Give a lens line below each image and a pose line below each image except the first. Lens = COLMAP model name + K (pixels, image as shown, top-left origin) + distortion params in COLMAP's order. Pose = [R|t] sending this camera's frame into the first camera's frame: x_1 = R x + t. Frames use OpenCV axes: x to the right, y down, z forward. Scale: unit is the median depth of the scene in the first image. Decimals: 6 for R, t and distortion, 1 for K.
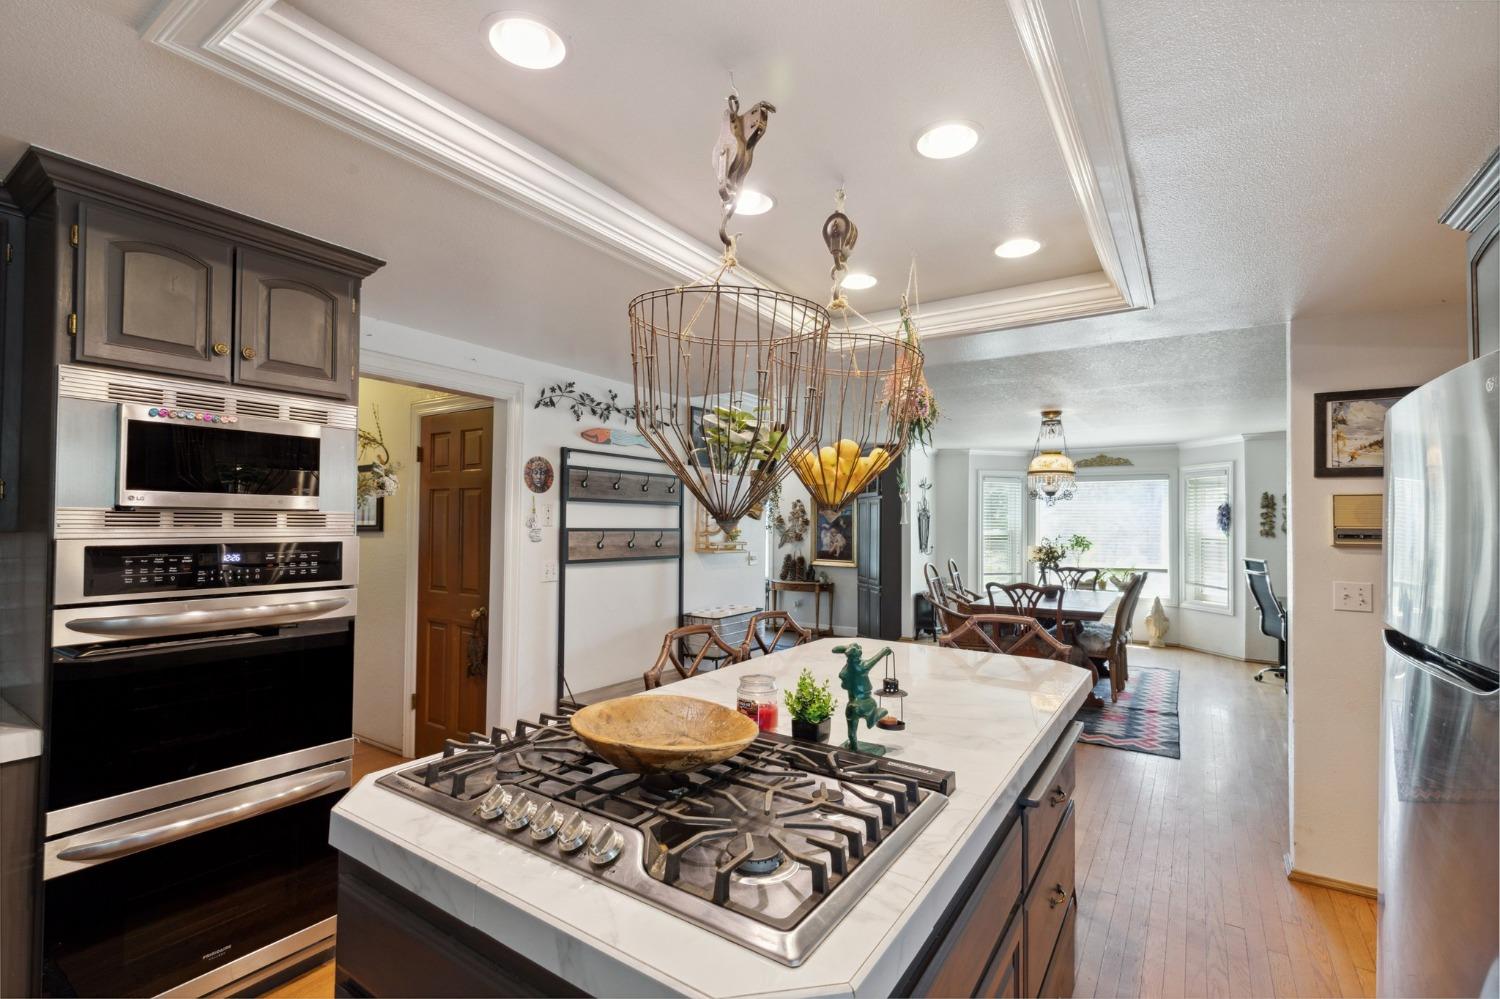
lens RADIAL K [[671.3, 0, 750.0], [0, 671.3, 499.5], [0, 0, 1]] dist [0.000806, 0.000088]
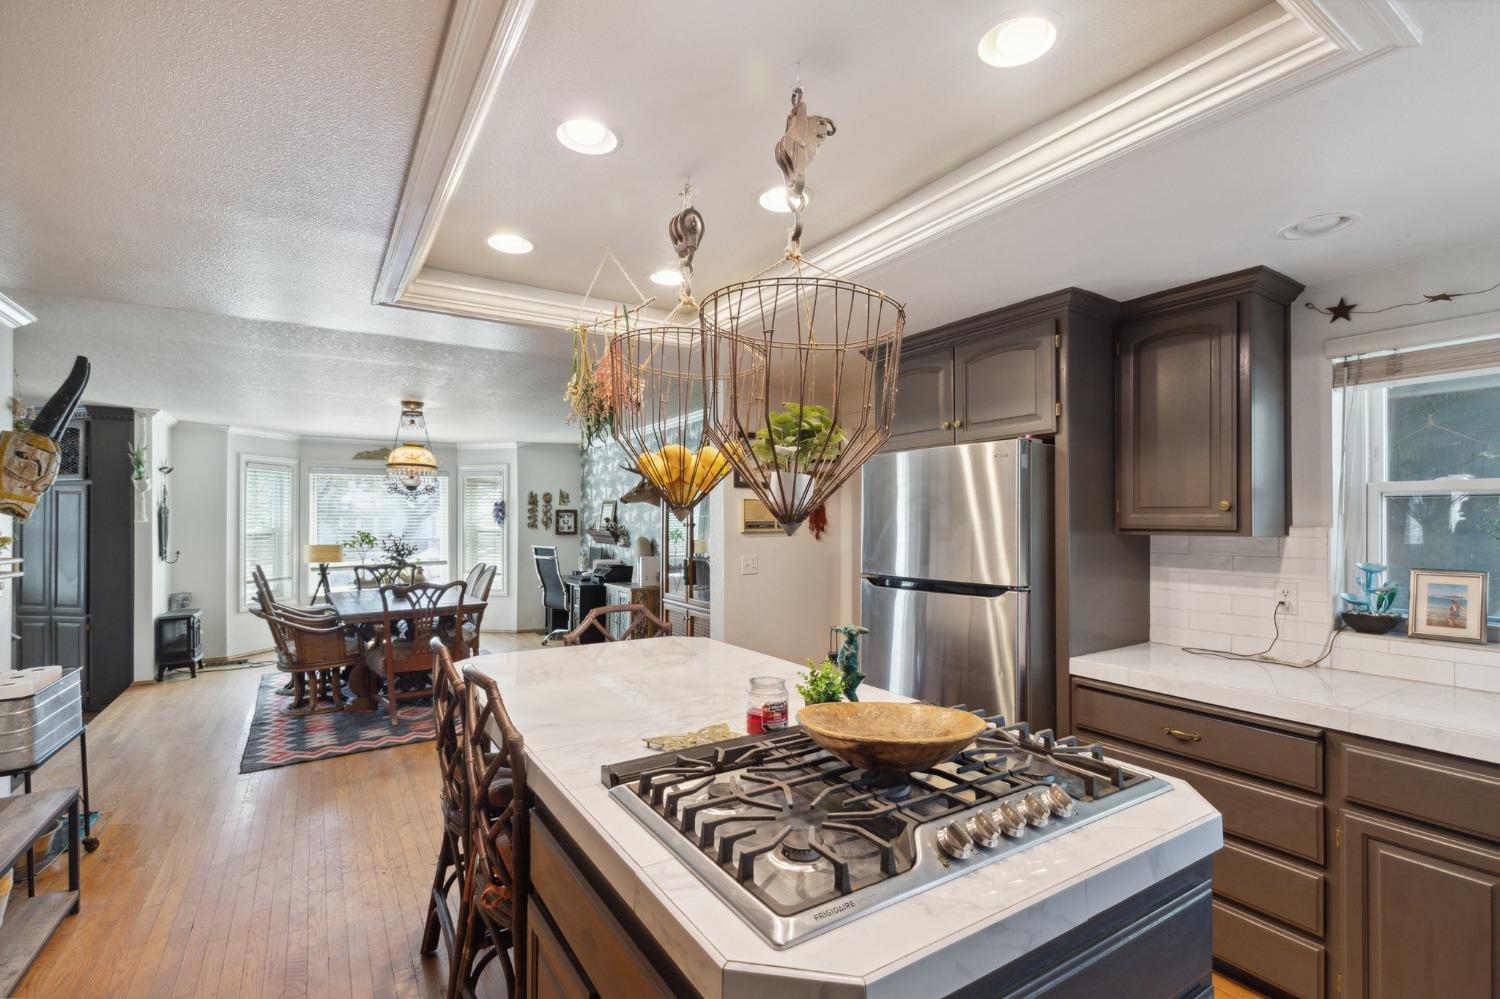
lens RADIAL K [[680.9, 0, 752.0], [0, 680.9, 513.6], [0, 0, 1]] dist [0.001108, 0.000080]
pose [[0.397064, -0.003915, 0.917782, -0.246996], [-0.023630, 0.999616, 0.014488, 0.002050], [-0.917487, -0.027440, 0.396819, 0.171276]]
